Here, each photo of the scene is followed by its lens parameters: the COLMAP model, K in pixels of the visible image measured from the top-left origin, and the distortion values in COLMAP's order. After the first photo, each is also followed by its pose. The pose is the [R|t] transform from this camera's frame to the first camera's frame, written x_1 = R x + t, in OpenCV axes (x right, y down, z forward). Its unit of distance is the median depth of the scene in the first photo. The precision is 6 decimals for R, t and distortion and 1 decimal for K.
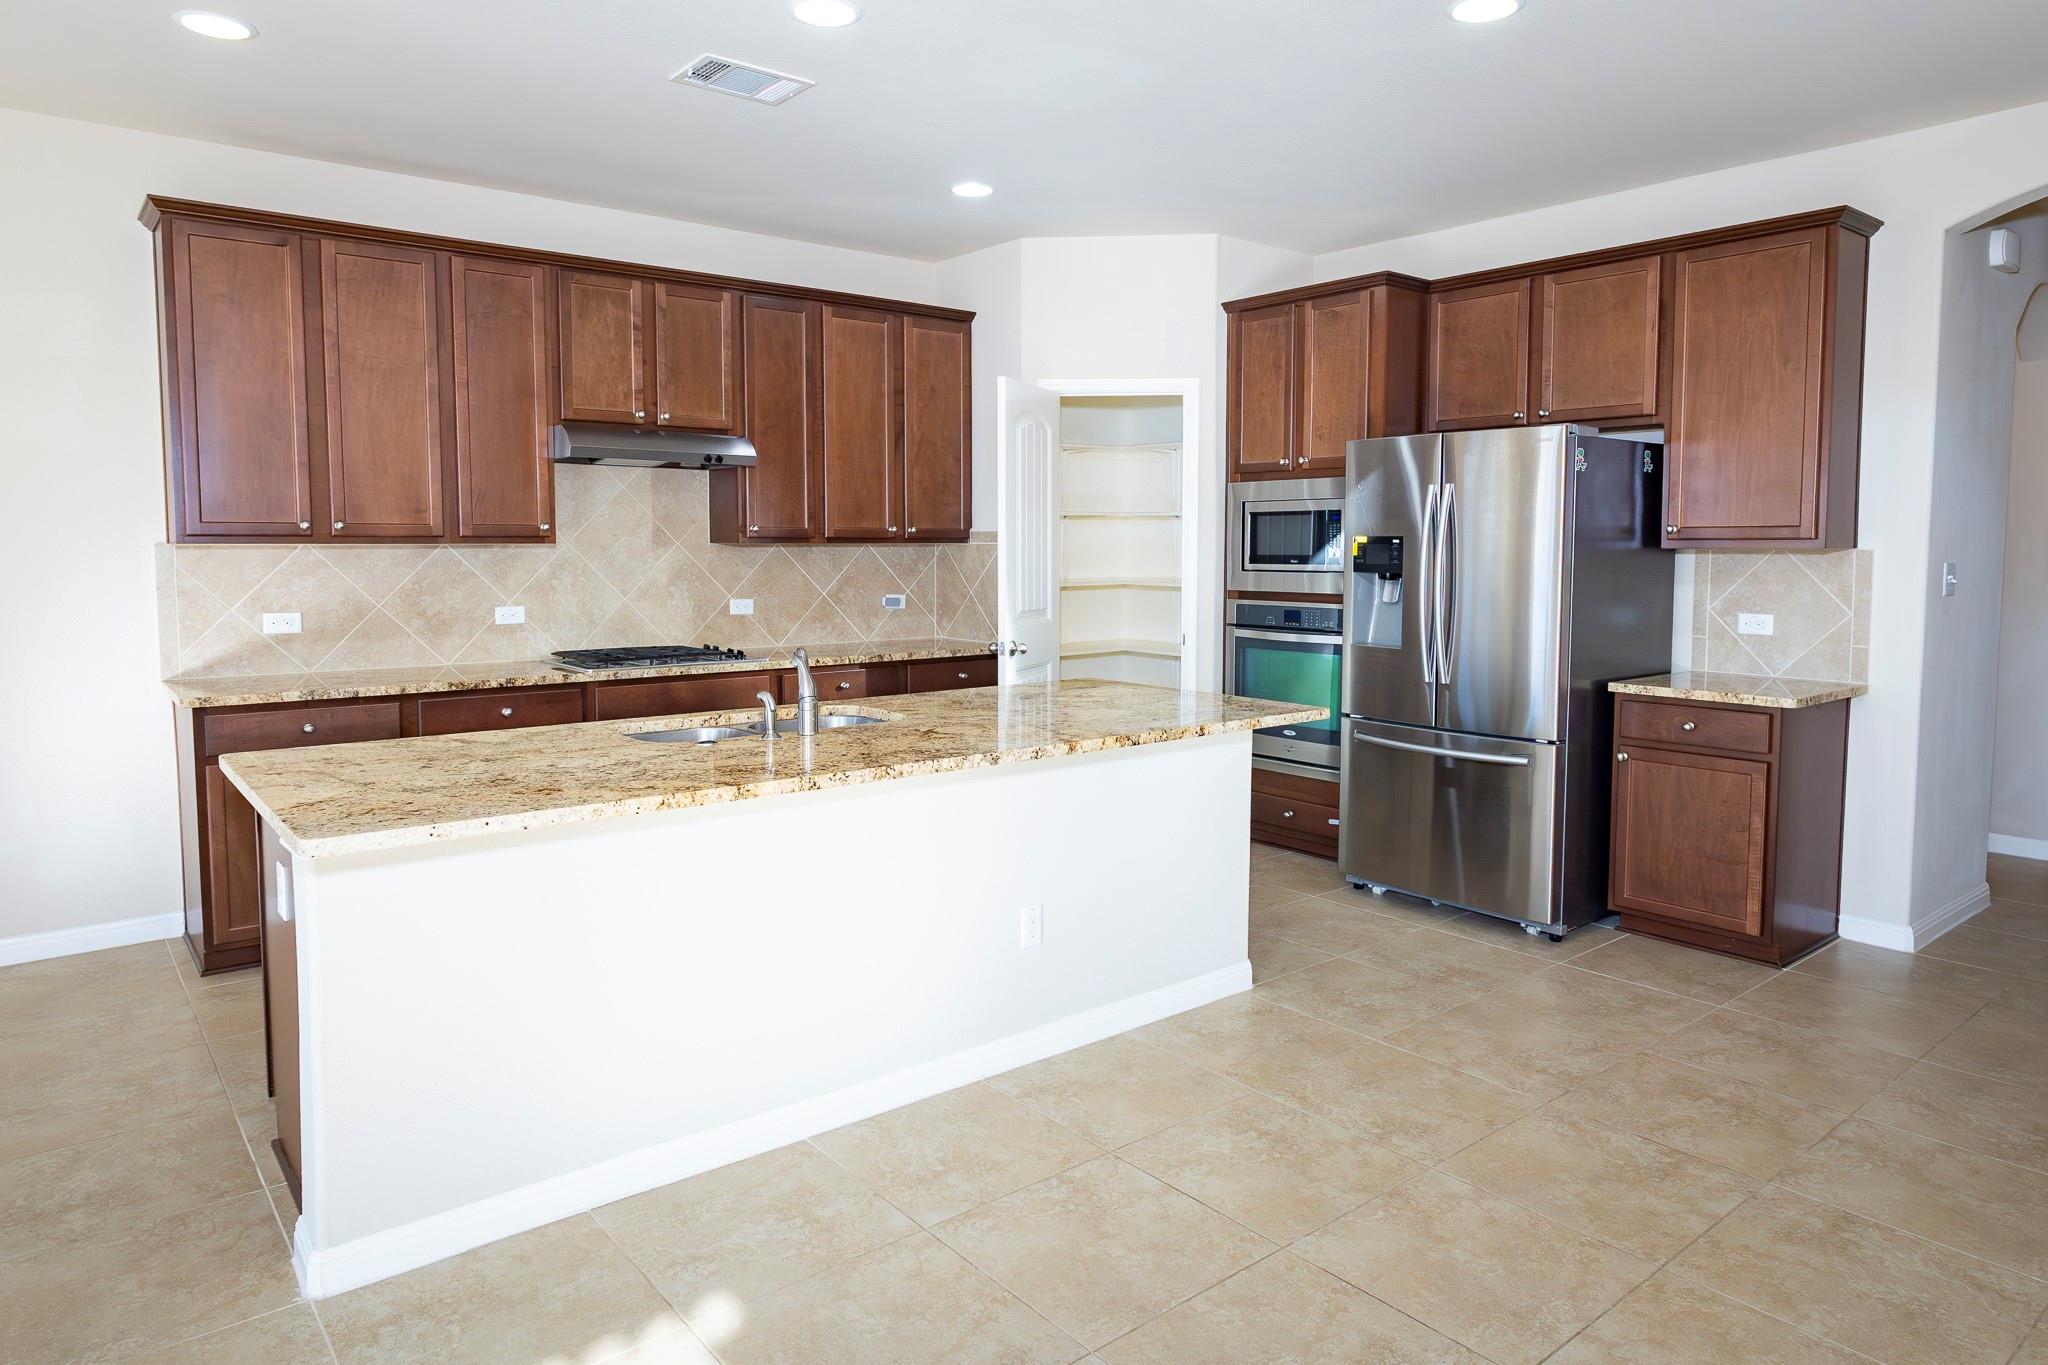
lens RADIAL K [[1269.8, 0, 1030.6], [0, 1269.8, 624.9], [0, 0, 1]] dist [-0.003501, -0.000831]
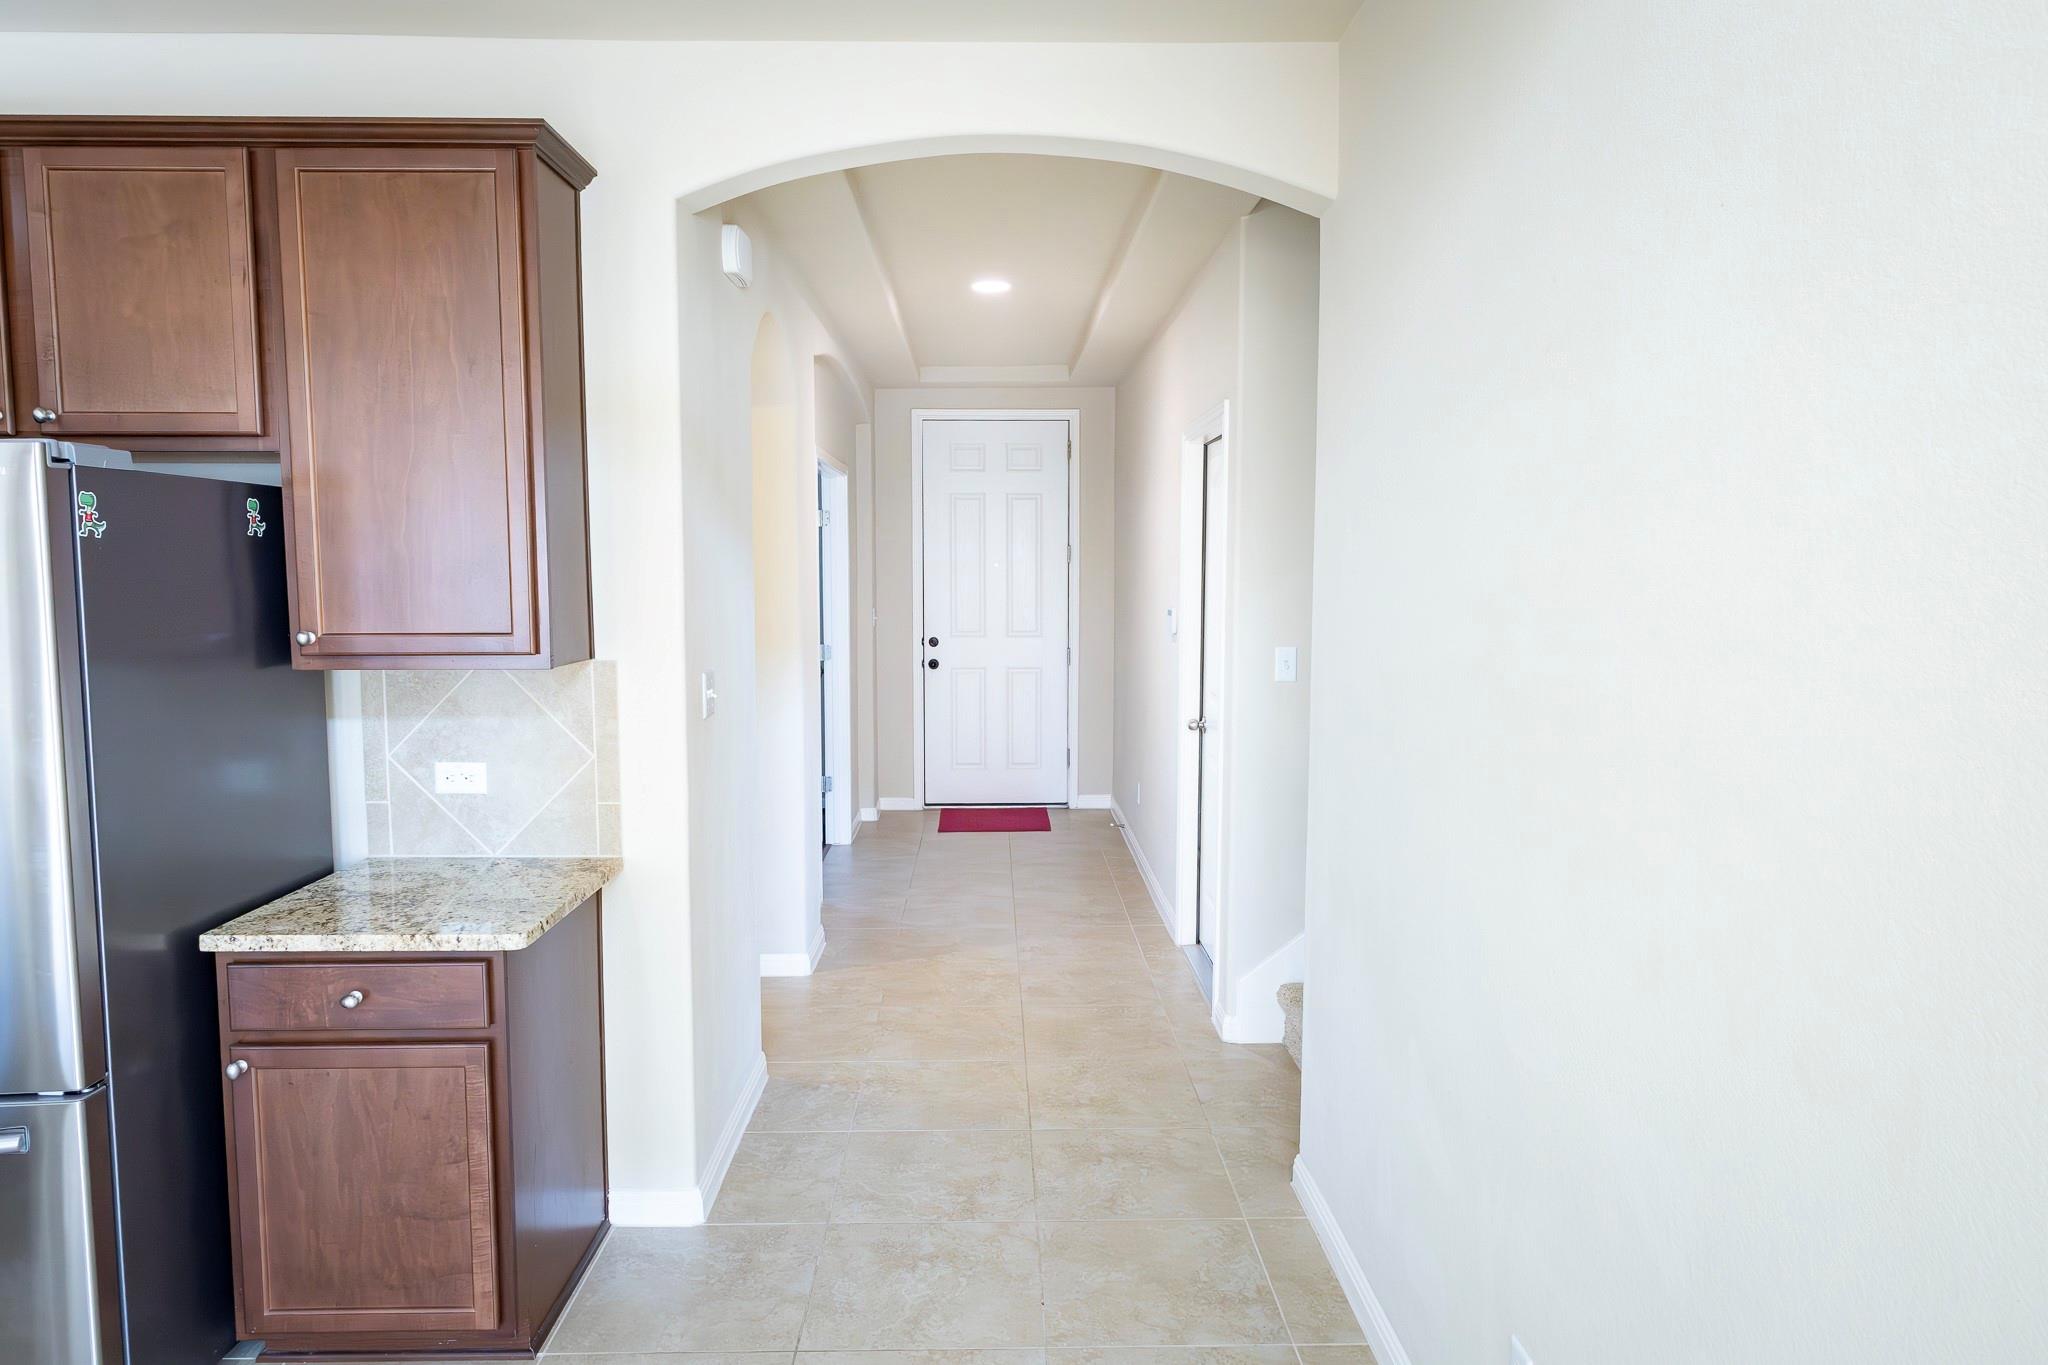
lens RADIAL K [[1297.2, 0, 1026.8], [0, 1297.2, 683.3], [0, 0, 1]] dist [0.005728, 0.002018]
pose [[0.615912, -0.072547, 0.784468, 0.246909], [0.051809, 0.997325, 0.051555, -0.069628], [-0.786110, 0.008890, 0.618023, 0.386470]]
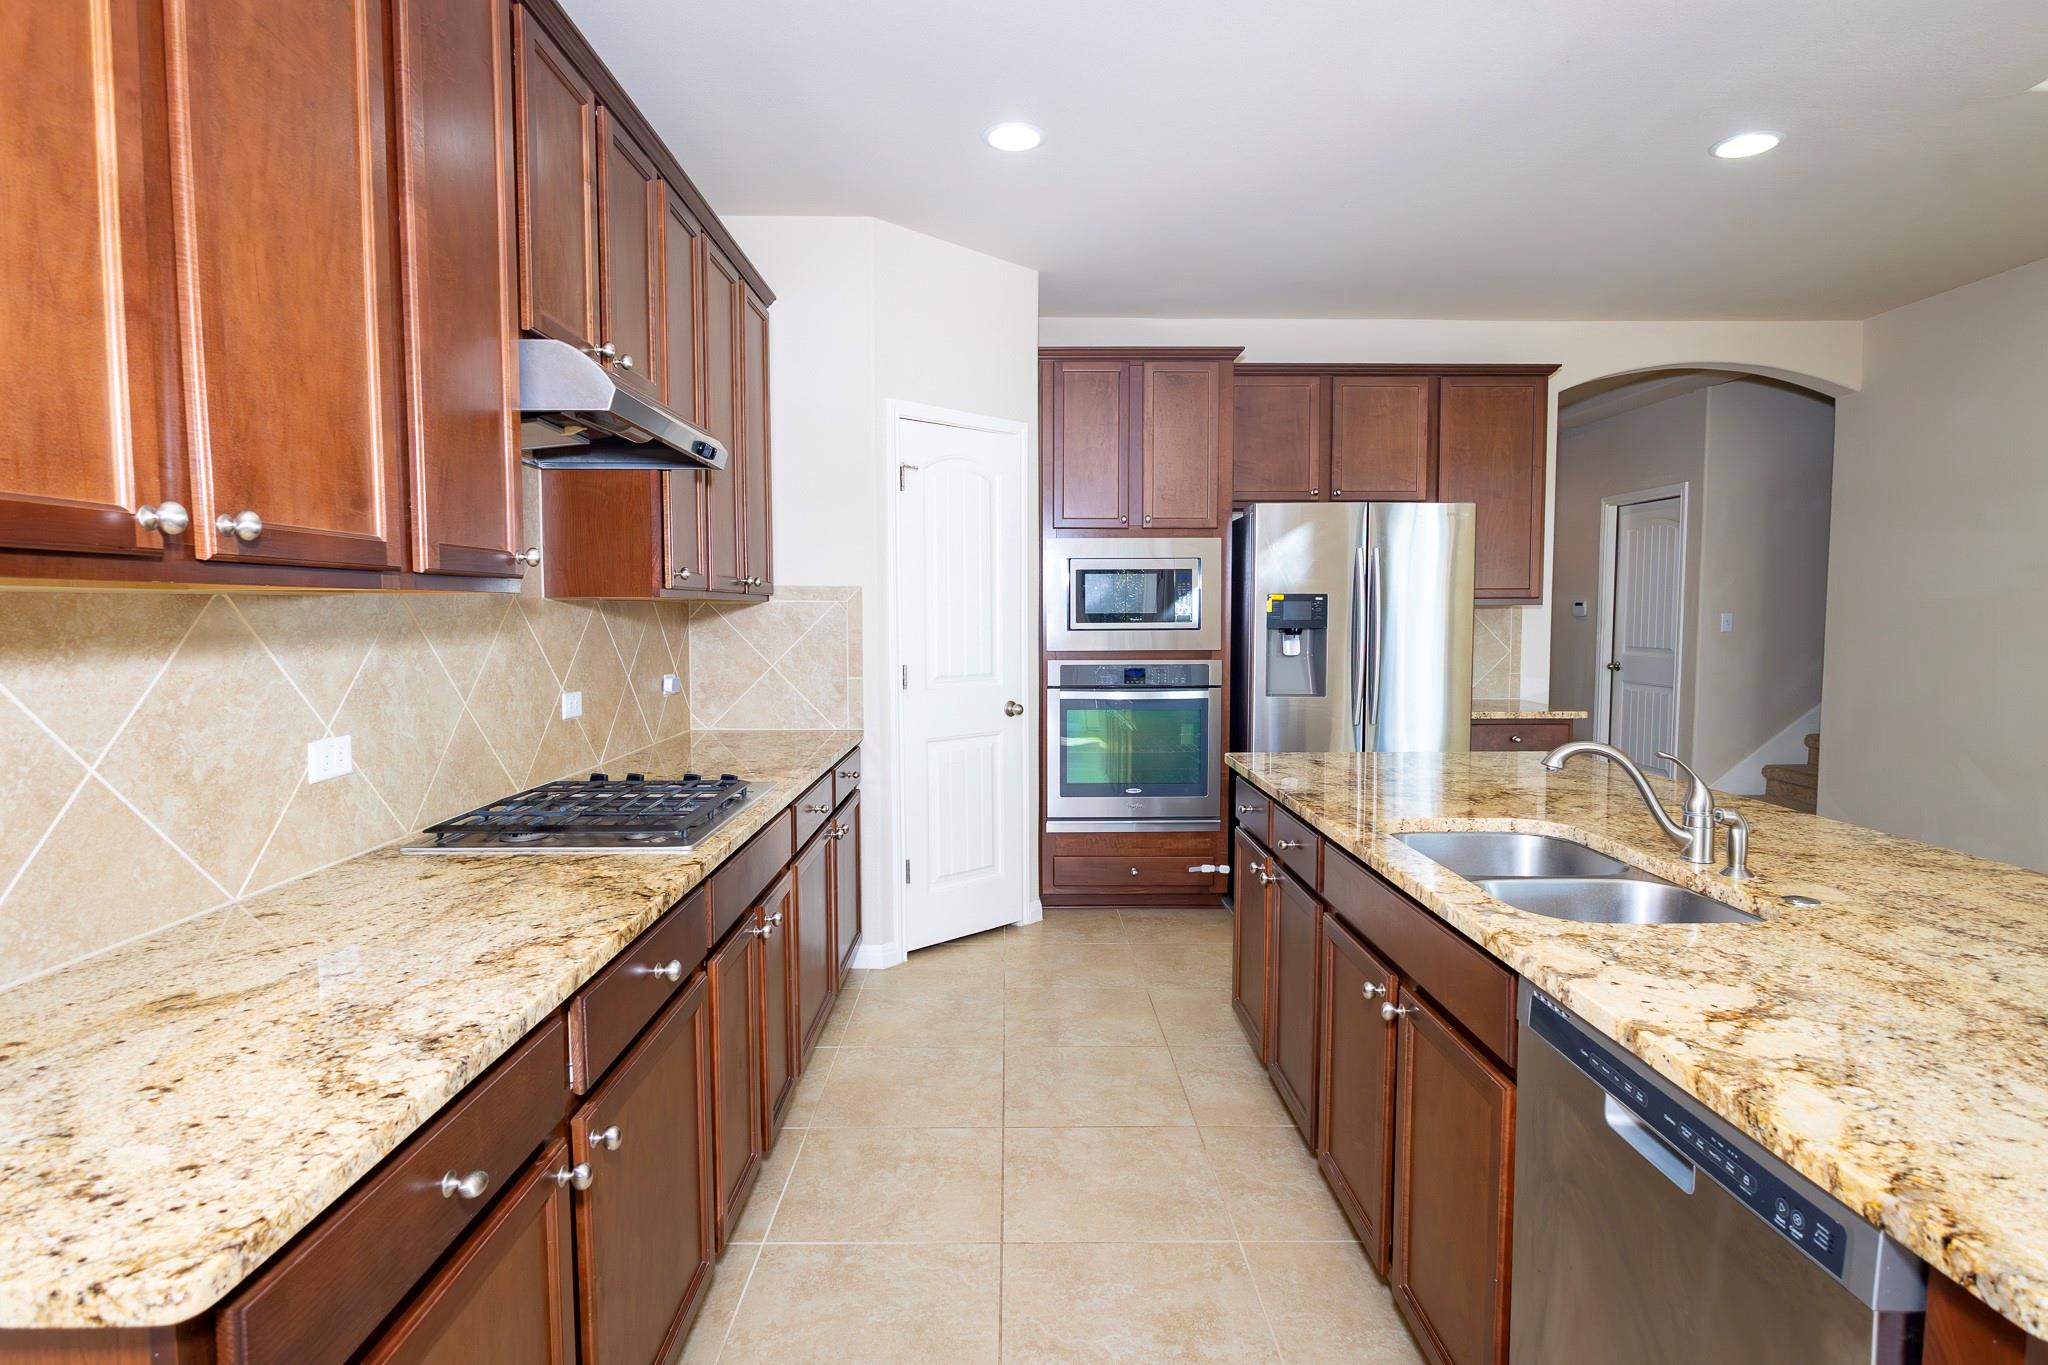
lens RADIAL K [[1068.2, 0, 1023.3], [0, 1068.2, 679.3], [0, 0, 1]] dist [0.000618, 0.000259]
pose [[0.615441, -0.053168, 0.786388, -0.633478], [0.053374, 0.998243, 0.025721, -0.036115], [-0.786374, 0.026143, 0.617198, 0.677123]]
